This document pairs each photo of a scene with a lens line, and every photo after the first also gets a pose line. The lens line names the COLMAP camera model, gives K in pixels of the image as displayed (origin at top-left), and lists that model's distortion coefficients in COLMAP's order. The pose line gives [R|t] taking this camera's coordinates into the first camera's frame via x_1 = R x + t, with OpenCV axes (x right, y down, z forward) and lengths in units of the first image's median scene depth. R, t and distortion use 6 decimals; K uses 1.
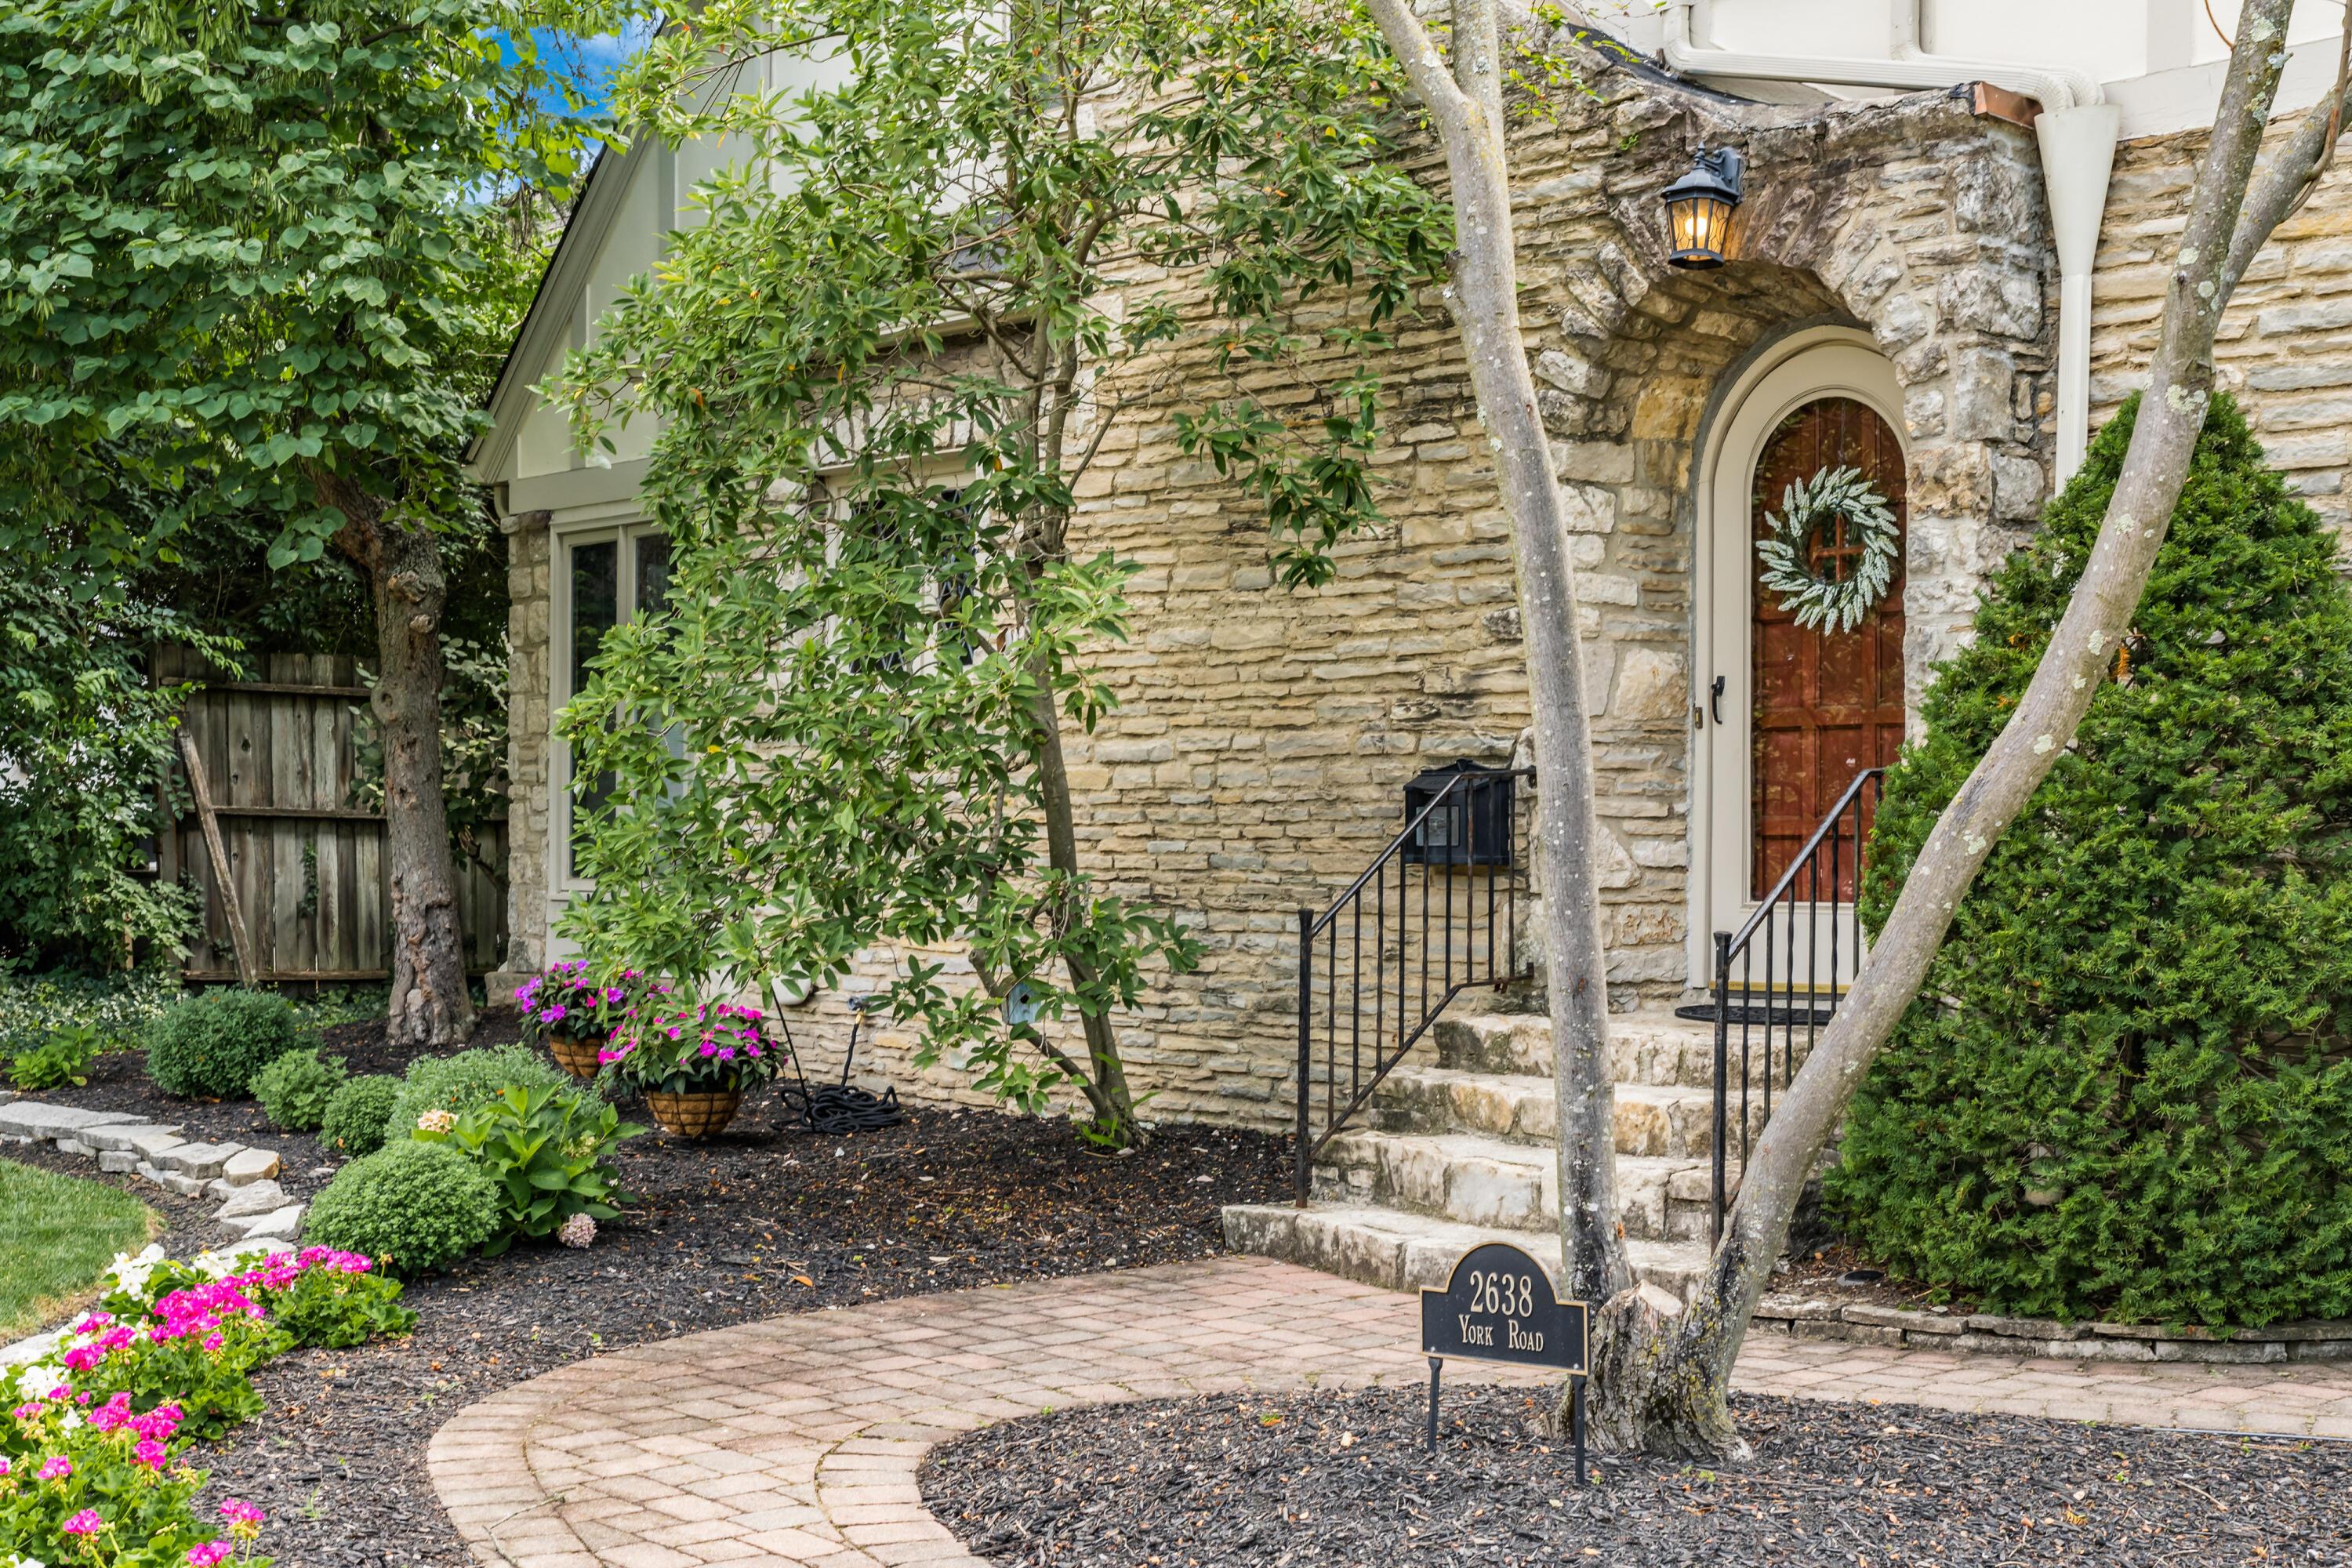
lens RADIAL K [[3070.6, 0, 1044.2], [0, 3070.6, 810.9], [0, 0, 1]] dist [0.009574, 0.000000]
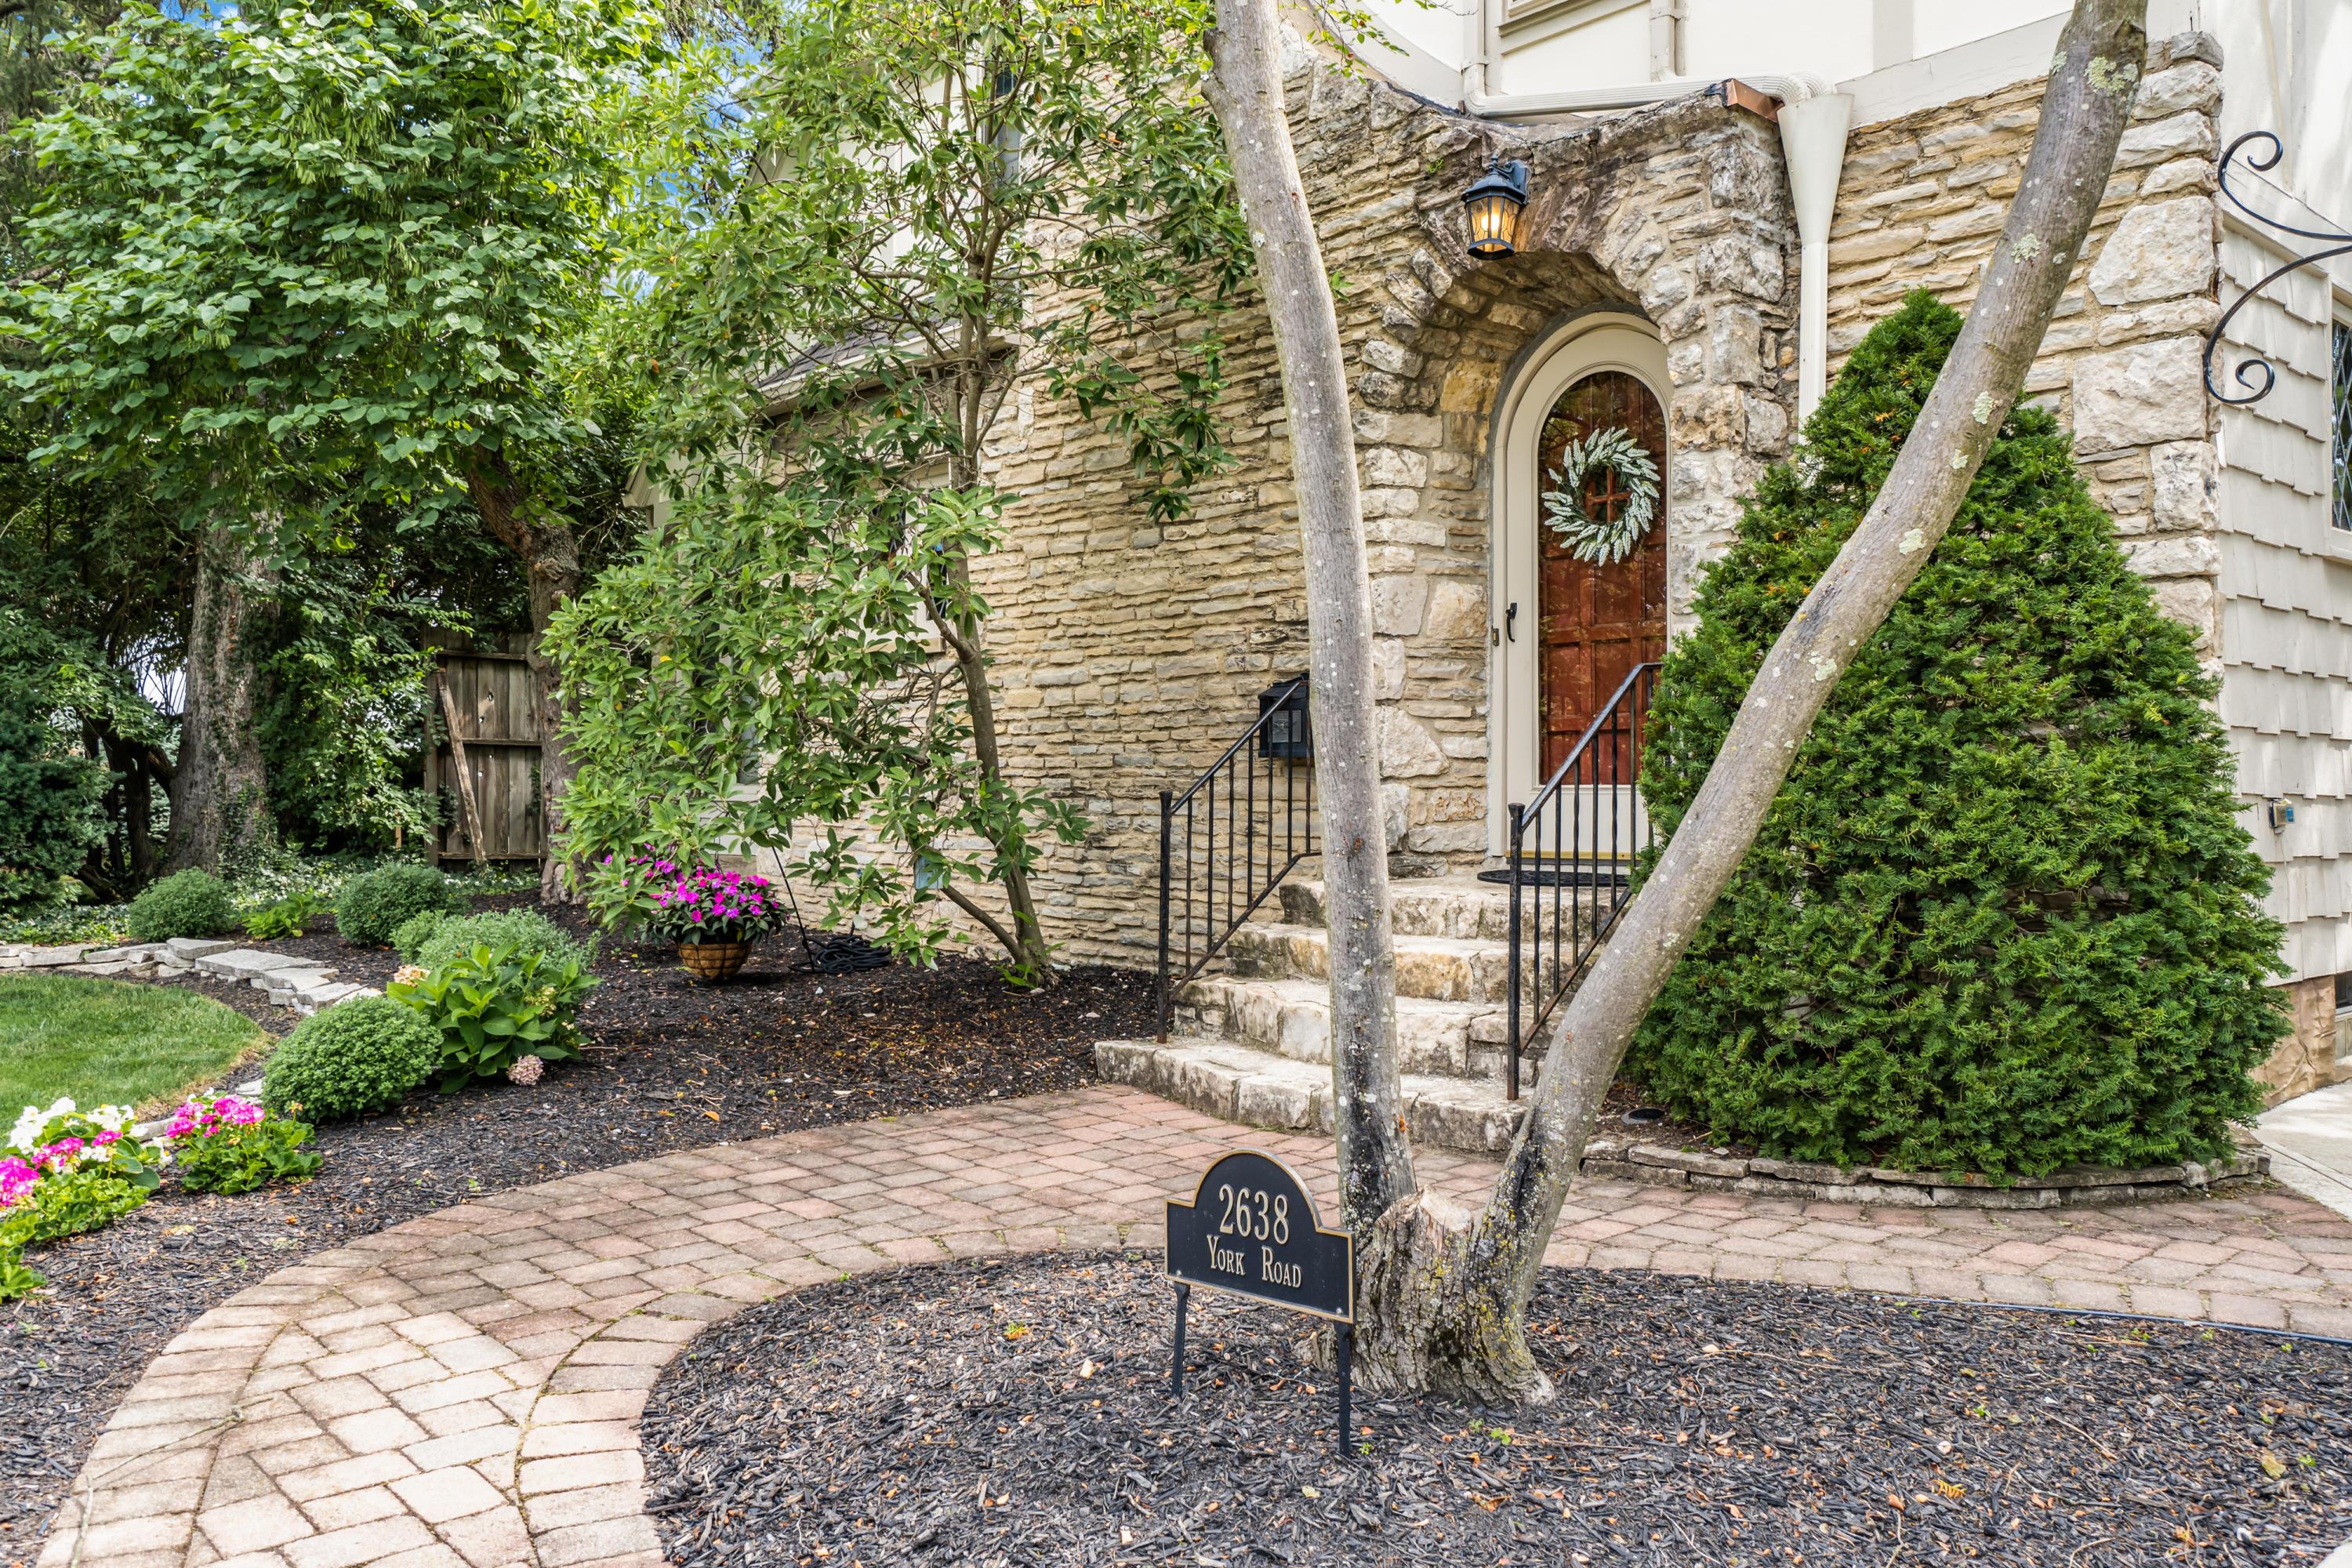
lens RADIAL K [[1807.8, 0, 1119.9], [0, 1807.8, 746.4], [0, 0, 1]] dist [0.002037, 0.006688]
pose [[0.999988, -0.004590, 0.001695, 0.063479], [0.004603, 0.999956, -0.008167, 0.019608], [-0.001657, 0.008174, 0.999965, 0.287548]]
